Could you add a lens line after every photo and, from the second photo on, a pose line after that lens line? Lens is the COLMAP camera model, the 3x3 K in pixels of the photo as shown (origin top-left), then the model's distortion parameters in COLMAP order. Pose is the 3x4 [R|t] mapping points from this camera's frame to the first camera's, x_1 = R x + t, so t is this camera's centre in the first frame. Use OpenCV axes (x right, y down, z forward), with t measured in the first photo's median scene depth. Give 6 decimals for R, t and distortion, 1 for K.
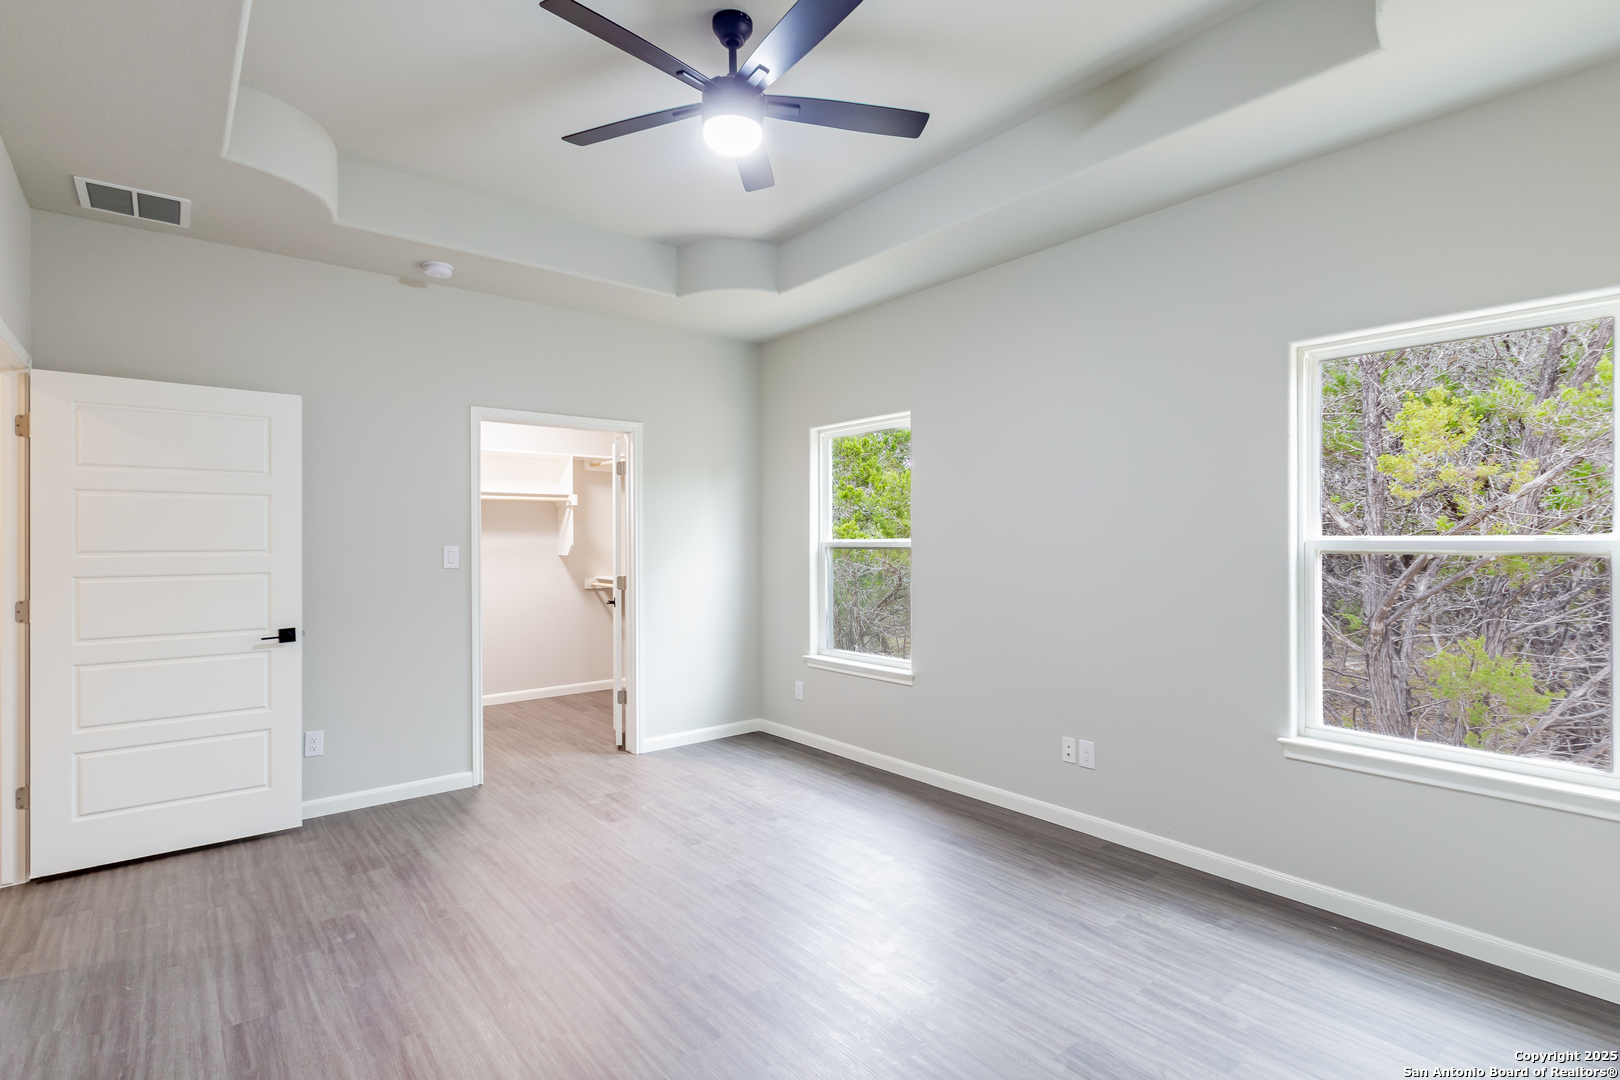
lens RADIAL K [[772.9, 0, 816.2], [0, 772.9, 541.7], [0, 0, 1]] dist [-0.009798, -0.000165]
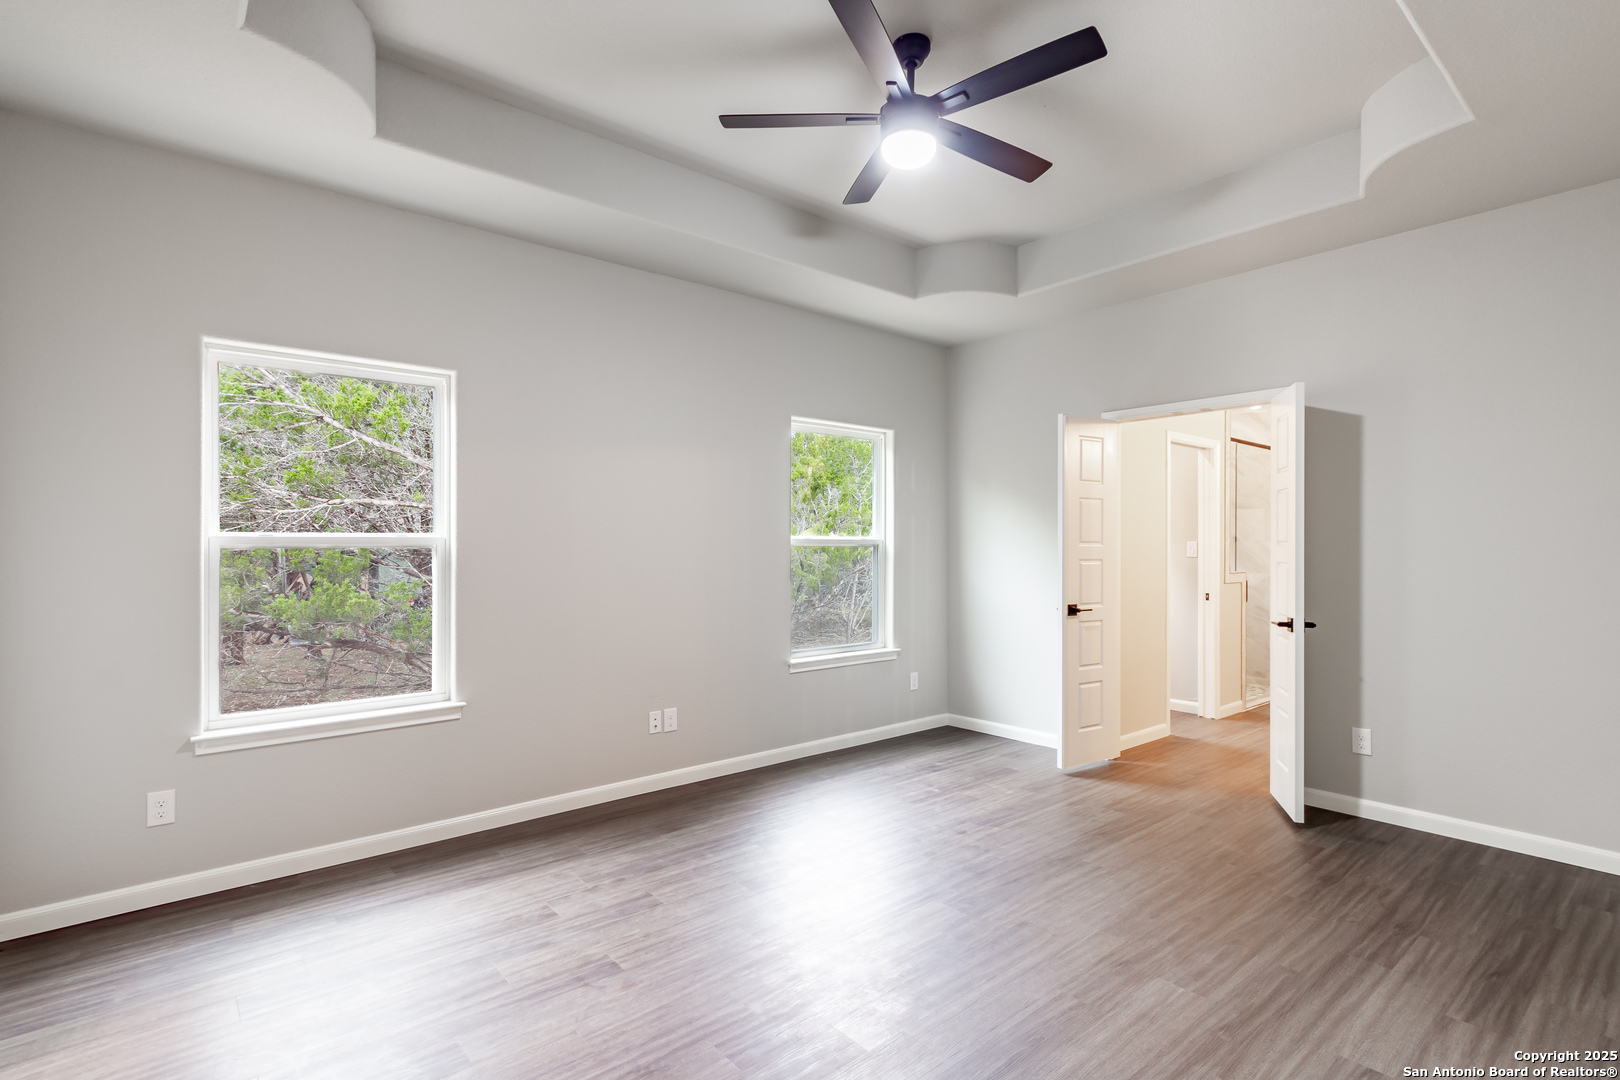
lens RADIAL K [[772.9, 0, 816.2], [0, 772.9, 541.7], [0, 0, 1]] dist [-0.009798, -0.000165]
pose [[-0.009185, -0.000006, 0.999958, -0.745259], [-0.003878, 0.999992, -0.000030, 0.004238], [-0.999950, -0.003878, -0.009185, 0.717423]]
